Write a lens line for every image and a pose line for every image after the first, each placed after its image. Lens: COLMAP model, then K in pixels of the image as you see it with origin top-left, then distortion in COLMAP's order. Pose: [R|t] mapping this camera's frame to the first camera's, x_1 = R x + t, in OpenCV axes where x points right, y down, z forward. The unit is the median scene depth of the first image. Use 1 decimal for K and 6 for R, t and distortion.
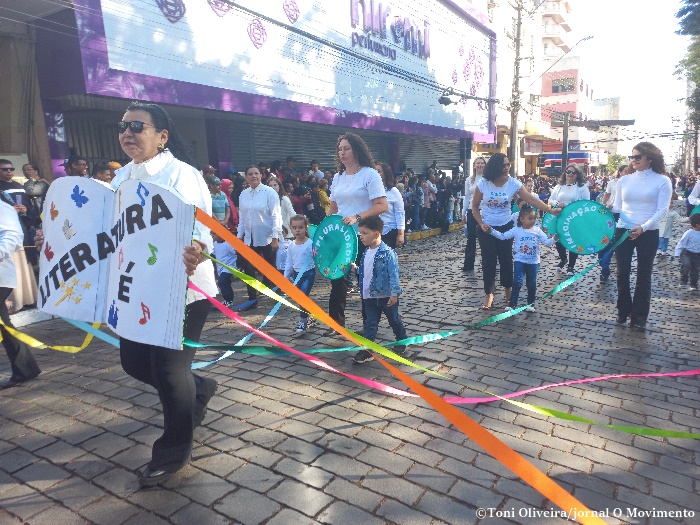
lens RADIAL K [[491.6, 0, 362.2], [0, 491.6, 255.1], [0, 0, 1]] dist [0.047452, -0.025801]
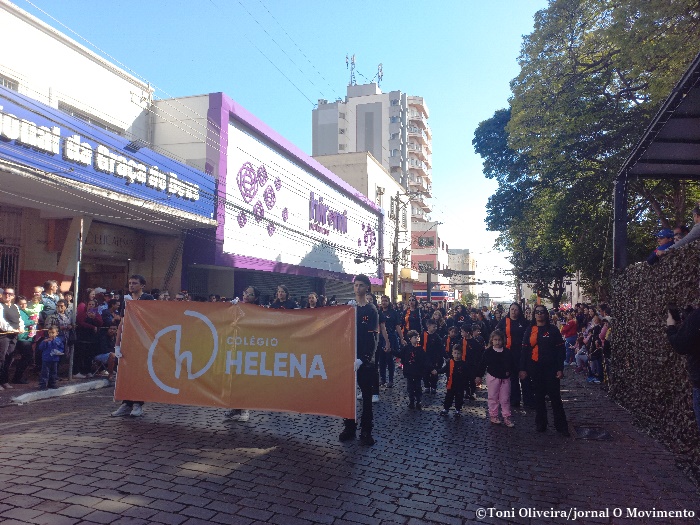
lens RADIAL K [[491.6, 0, 355.9], [0, 491.6, 259.9], [0, 0, 1]] dist [0.047452, -0.025801]
pose [[0.972267, 0.061299, 0.225699, -0.138330], [-0.005559, 0.970825, -0.239725, 0.049390], [-0.233809, 0.231821, 0.944242, -0.360100]]
